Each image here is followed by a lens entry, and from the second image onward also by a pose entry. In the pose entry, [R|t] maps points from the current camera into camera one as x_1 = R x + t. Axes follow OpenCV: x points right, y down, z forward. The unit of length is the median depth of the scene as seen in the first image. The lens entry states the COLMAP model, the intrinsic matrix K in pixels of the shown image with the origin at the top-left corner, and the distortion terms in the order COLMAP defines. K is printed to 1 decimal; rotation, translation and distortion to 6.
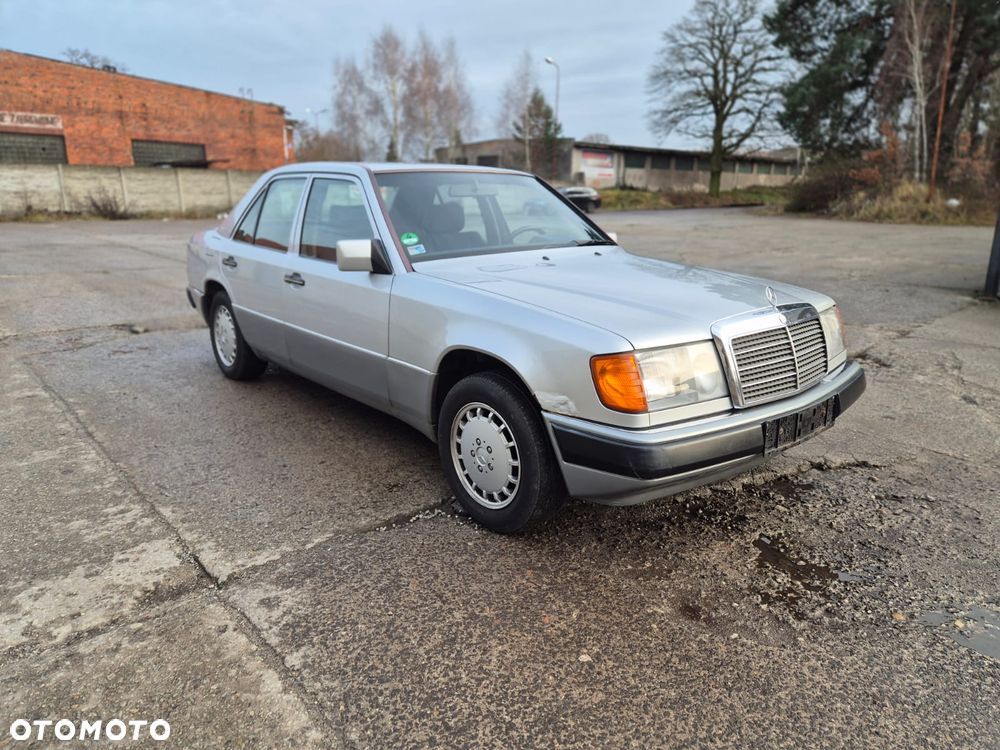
lens RADIAL K [[667.3, 0, 505.4], [0, 667.3, 379.1], [0, 0, 1]] dist [0.075565, -0.061060]
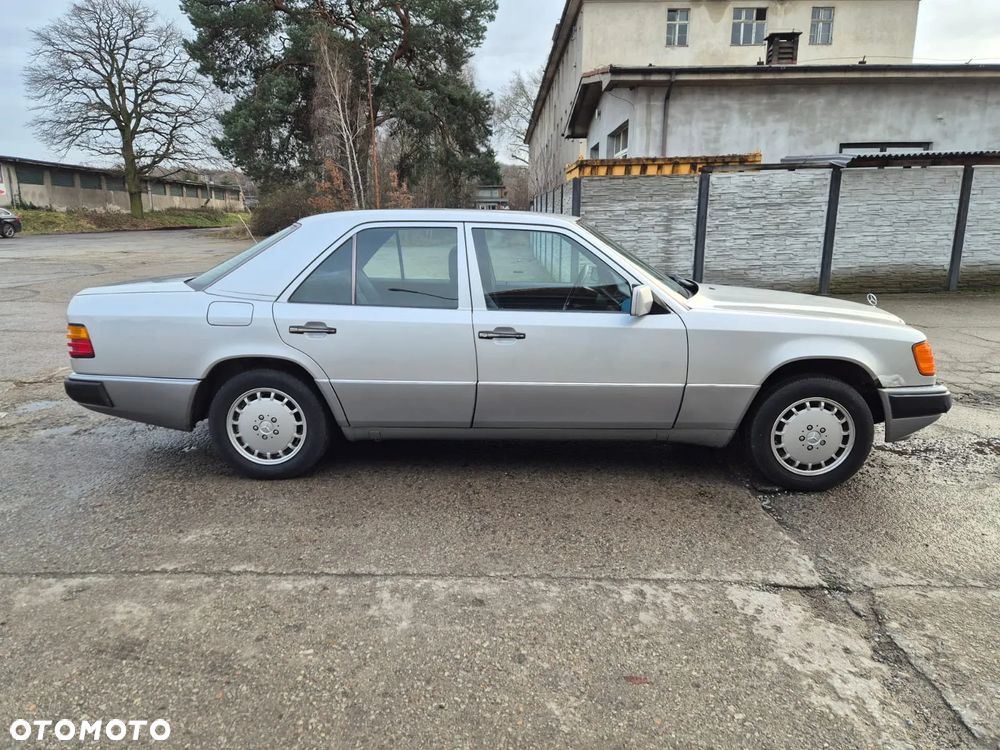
lens RADIAL K [[667.3, 0, 499.0], [0, 667.3, 369.3], [0, 0, 1]] dist [0.075565, -0.061060]
pose [[0.673457, -0.163911, 0.720825, -0.930404], [0.194811, 0.979990, 0.040834, -0.128481], [-0.713095, 0.112924, 0.691913, 0.331099]]
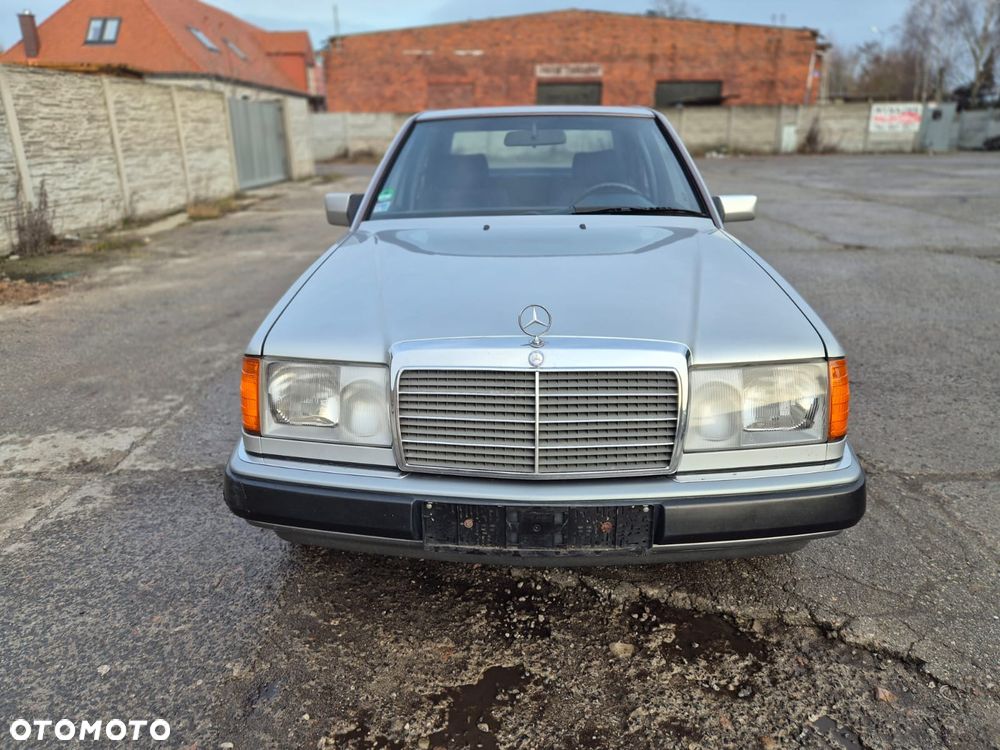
lens RADIAL K [[667.3, 0, 493.5], [0, 667.3, 374.0], [0, 0, 1]] dist [0.075565, -0.061060]
pose [[0.723491, 0.221264, -0.653914, 0.503627], [-0.168627, 0.975192, 0.143406, -0.100230], [0.669422, 0.006515, 0.742854, 0.325304]]
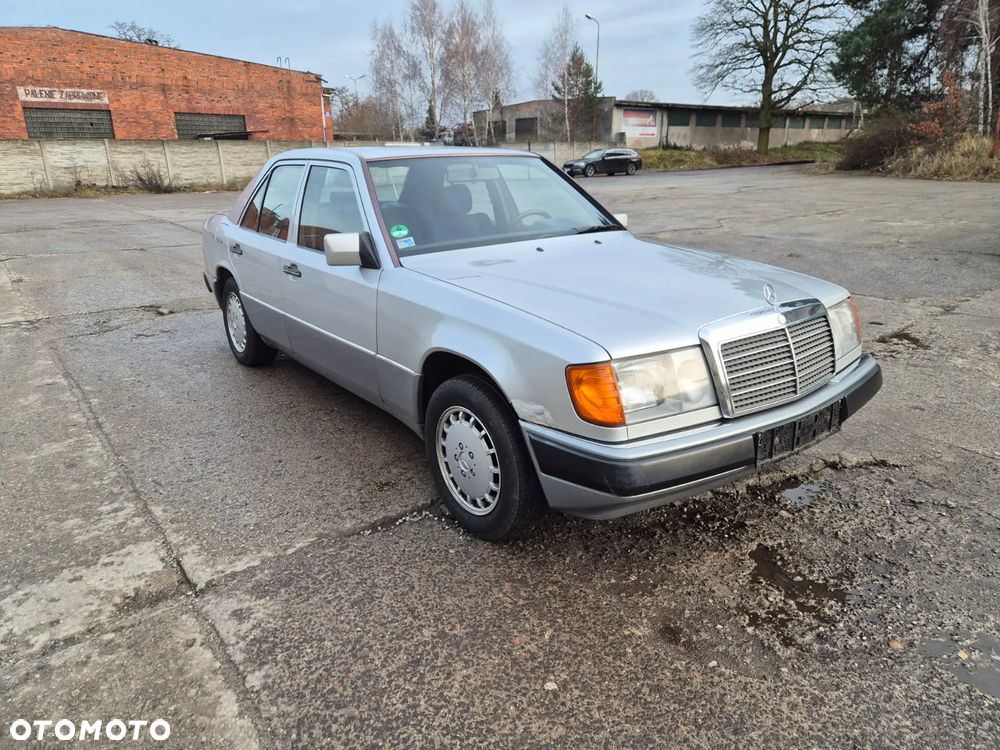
lens RADIAL K [[667.3, 0, 501.9], [0, 667.3, 371.3], [0, 0, 1]] dist [0.075565, -0.061060]
pose [[0.997745, -0.001138, -0.067104, 0.055892], [0.003873, 0.999166, 0.040639, -0.036104], [0.067002, -0.040808, 0.996918, 0.026624]]
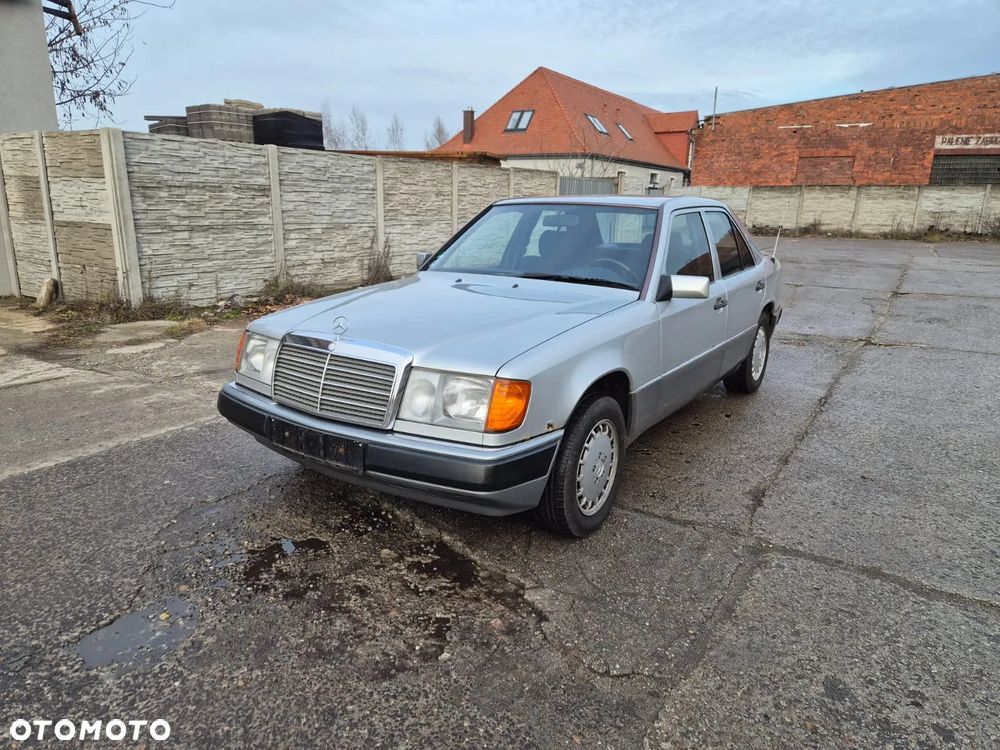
lens RADIAL K [[667.3, 0, 490.7], [0, 667.3, 377.9], [0, 0, 1]] dist [0.075565, -0.061060]
pose [[0.256048, 0.245546, -0.934958, 0.949079], [-0.270956, 0.946659, 0.174414, -0.189433], [0.927913, 0.208674, 0.308922, 0.581535]]
